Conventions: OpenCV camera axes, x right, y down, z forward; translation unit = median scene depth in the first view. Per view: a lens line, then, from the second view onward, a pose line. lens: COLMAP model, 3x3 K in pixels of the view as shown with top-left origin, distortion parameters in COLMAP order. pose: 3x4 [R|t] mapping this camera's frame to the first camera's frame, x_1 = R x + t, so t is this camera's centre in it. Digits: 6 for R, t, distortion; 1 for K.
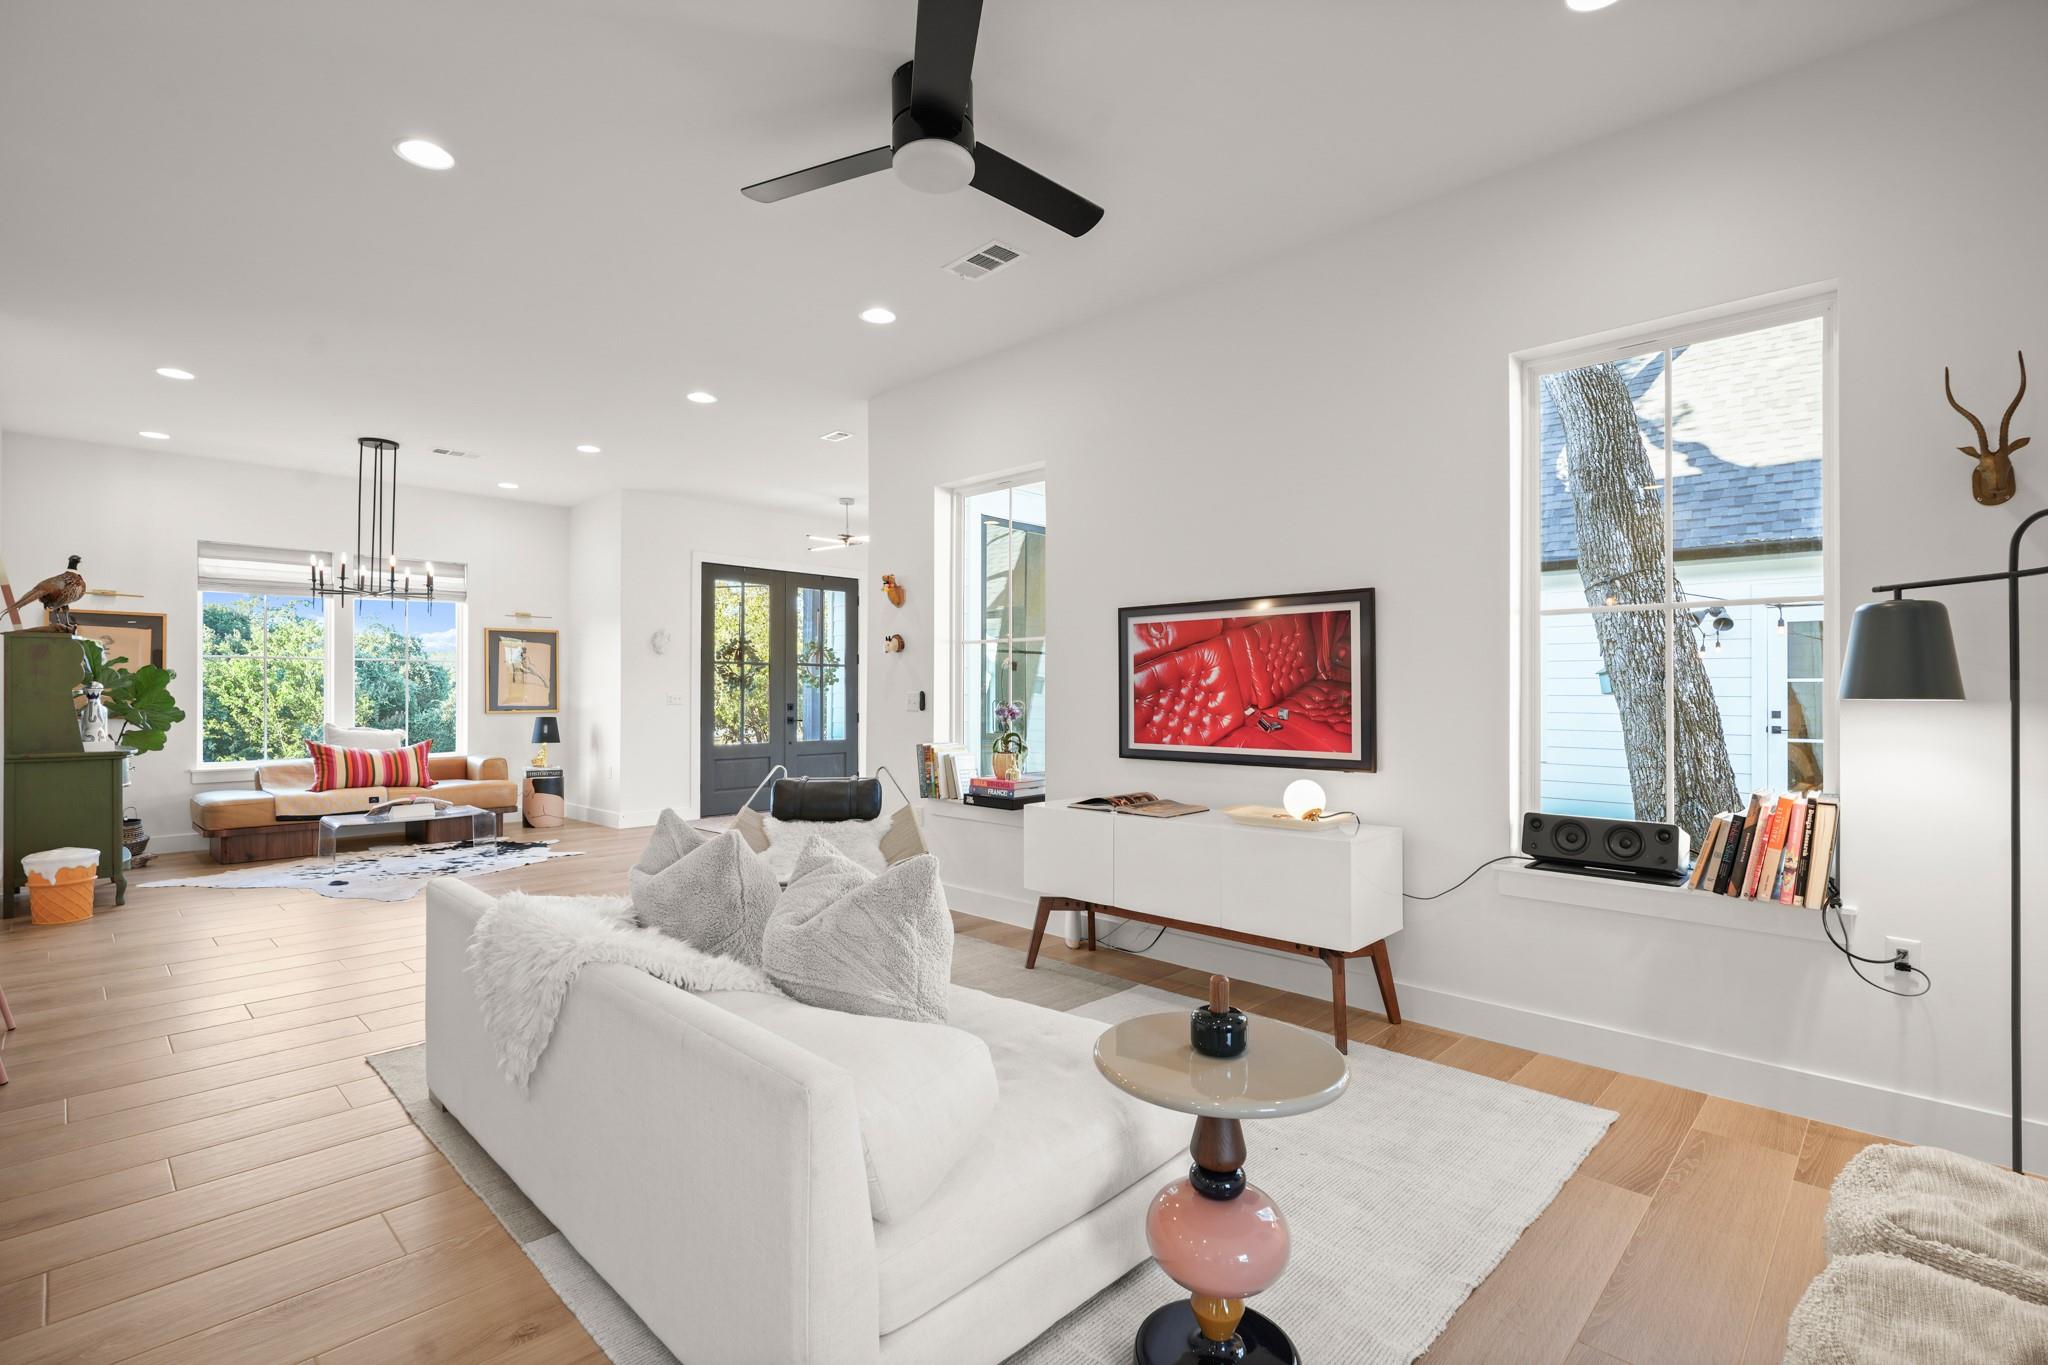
lens RADIAL K [[924.7, 0, 1020.6], [0, 924.7, 686.7], [0, 0, 1]] dist [-0.010993, 0.003988]
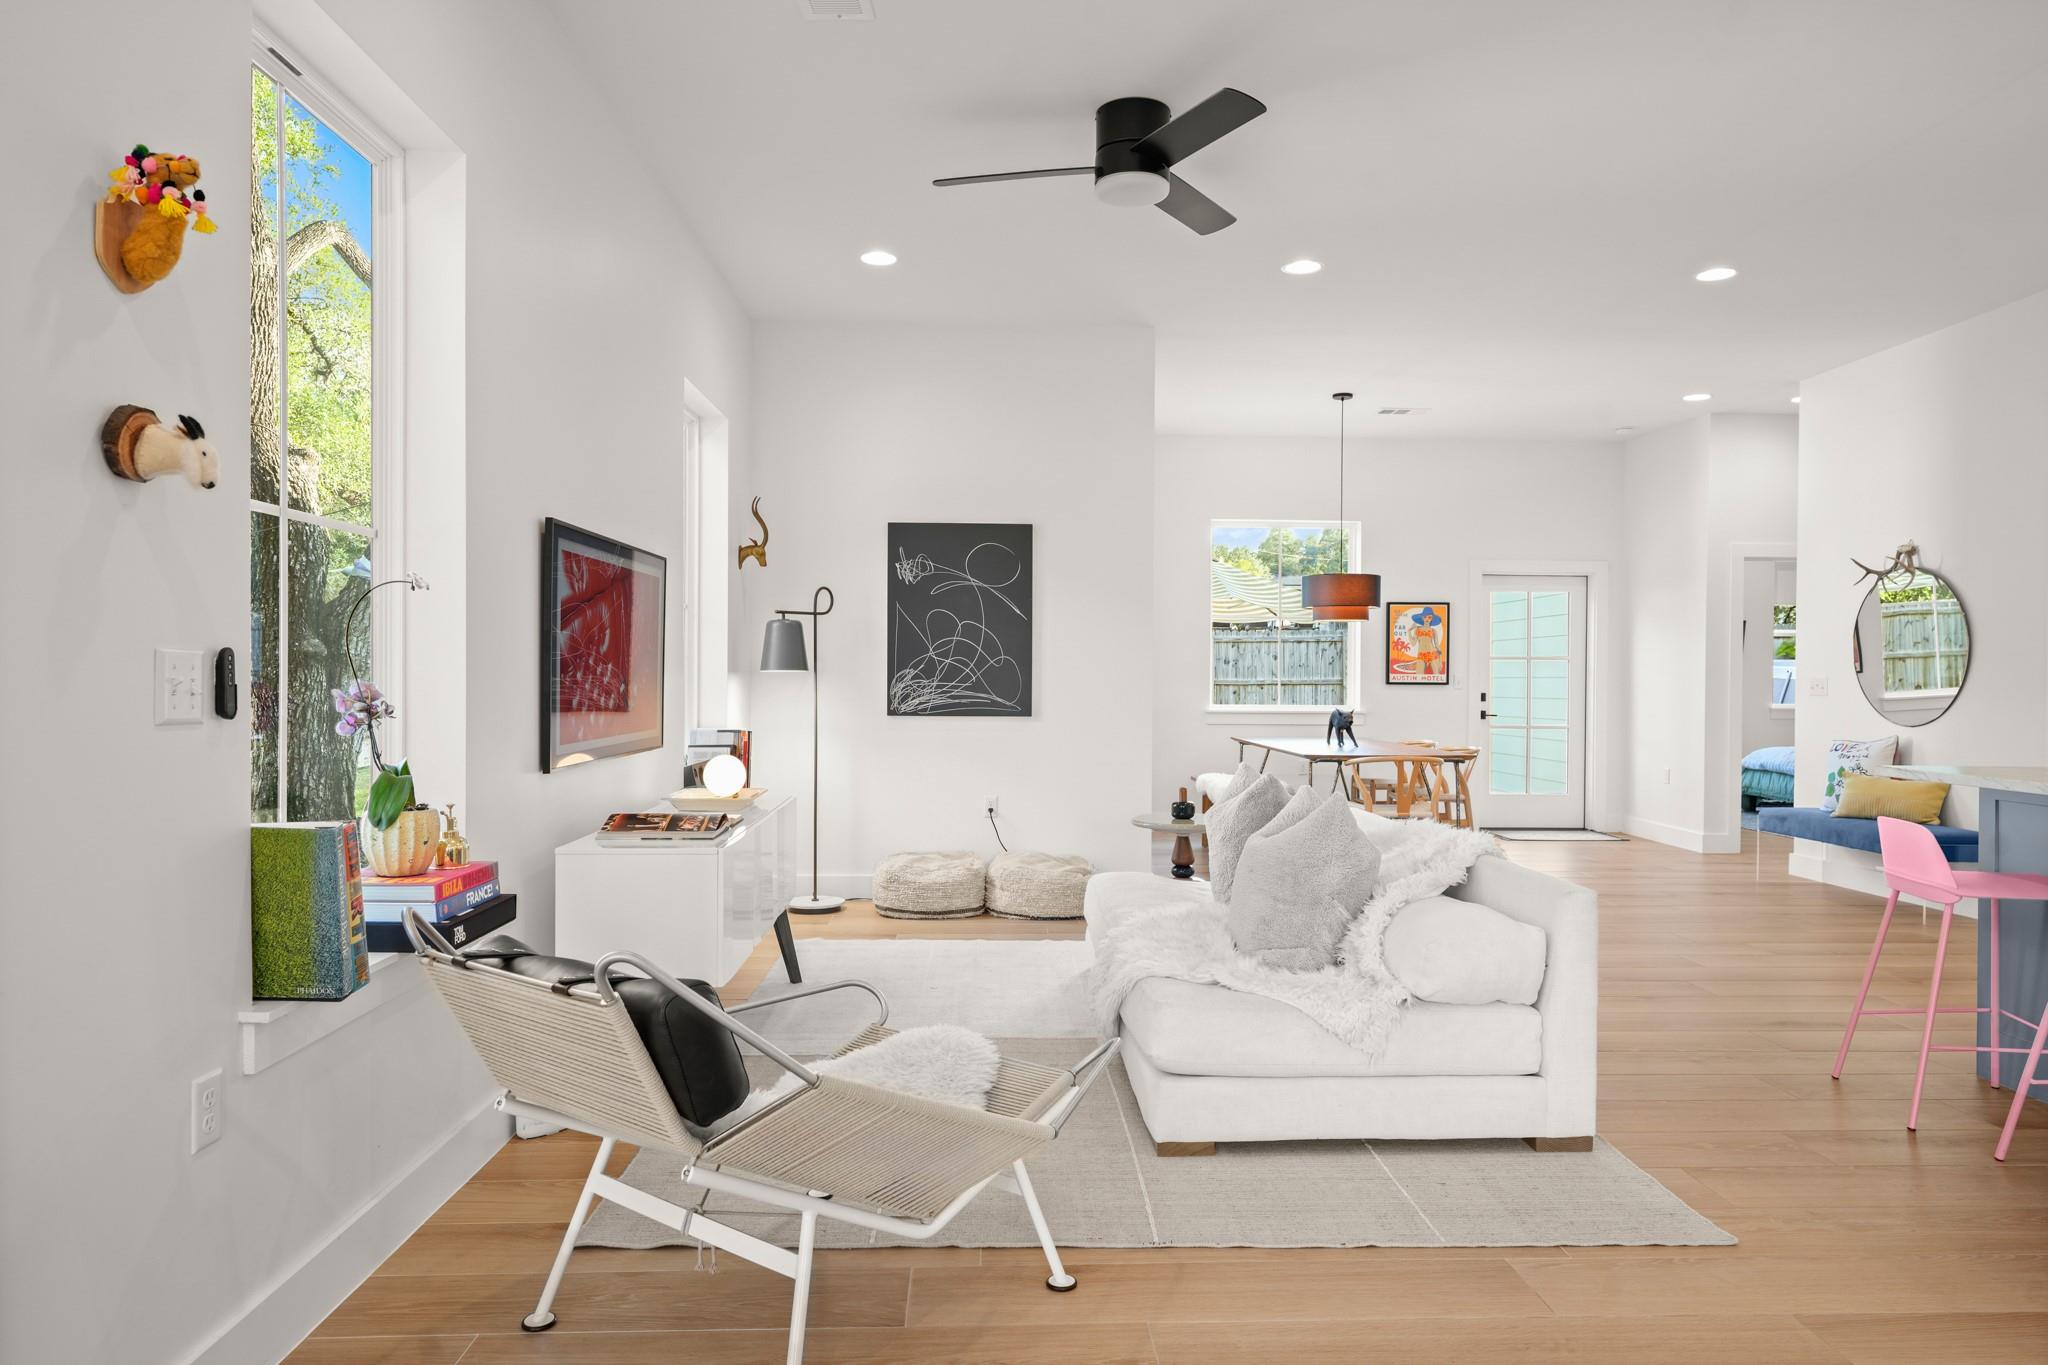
lens RADIAL K [[1263.6, 0, 1033.5], [0, 1263.6, 686.7], [0, 0, 1]] dist [0.000302, 0.001010]
pose [[-0.722604, -0.011919, 0.691160, -0.570171], [-0.010207, 0.999926, 0.006572, 0.011329], [-0.691187, -0.002306, -0.722672, 1.168366]]
